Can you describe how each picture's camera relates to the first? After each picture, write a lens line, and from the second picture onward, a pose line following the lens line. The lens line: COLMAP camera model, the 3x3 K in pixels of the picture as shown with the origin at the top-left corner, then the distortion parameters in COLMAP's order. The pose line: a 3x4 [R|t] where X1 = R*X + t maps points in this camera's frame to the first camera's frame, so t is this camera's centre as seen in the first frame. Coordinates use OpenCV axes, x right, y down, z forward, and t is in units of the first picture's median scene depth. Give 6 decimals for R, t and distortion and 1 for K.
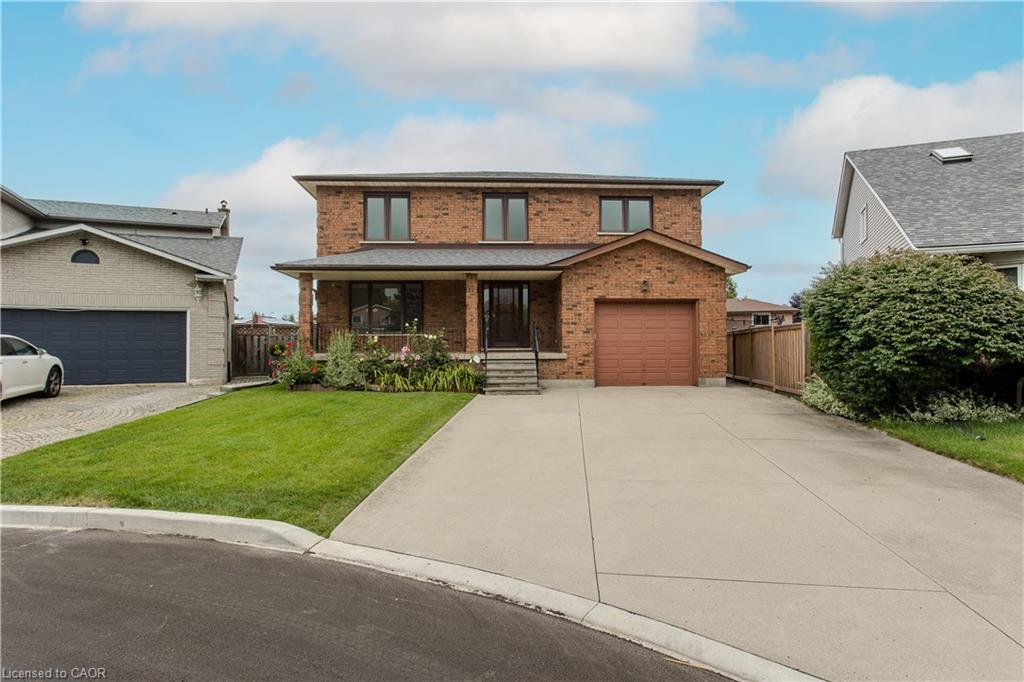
lens RADIAL K [[493.1, 0, 516.5], [0, 493.1, 334.2], [0, 0, 1]] dist [0.001324, 0.000158]
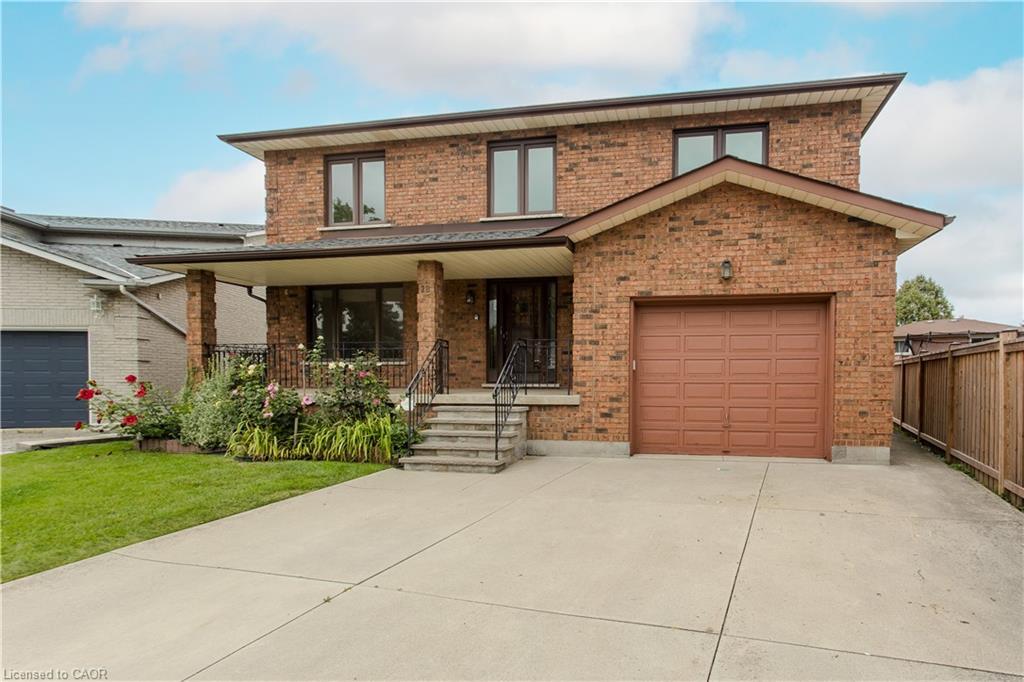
lens RADIAL K [[588.3, 0, 512.6], [0, 588.3, 389.0], [0, 0, 1]] dist [0.012537, -0.000689]
pose [[0.978659, 0.007932, -0.205340, 0.163030], [0.001365, 0.998982, 0.045096, 0.000977], [0.205488, -0.044414, 0.977651, 0.317380]]
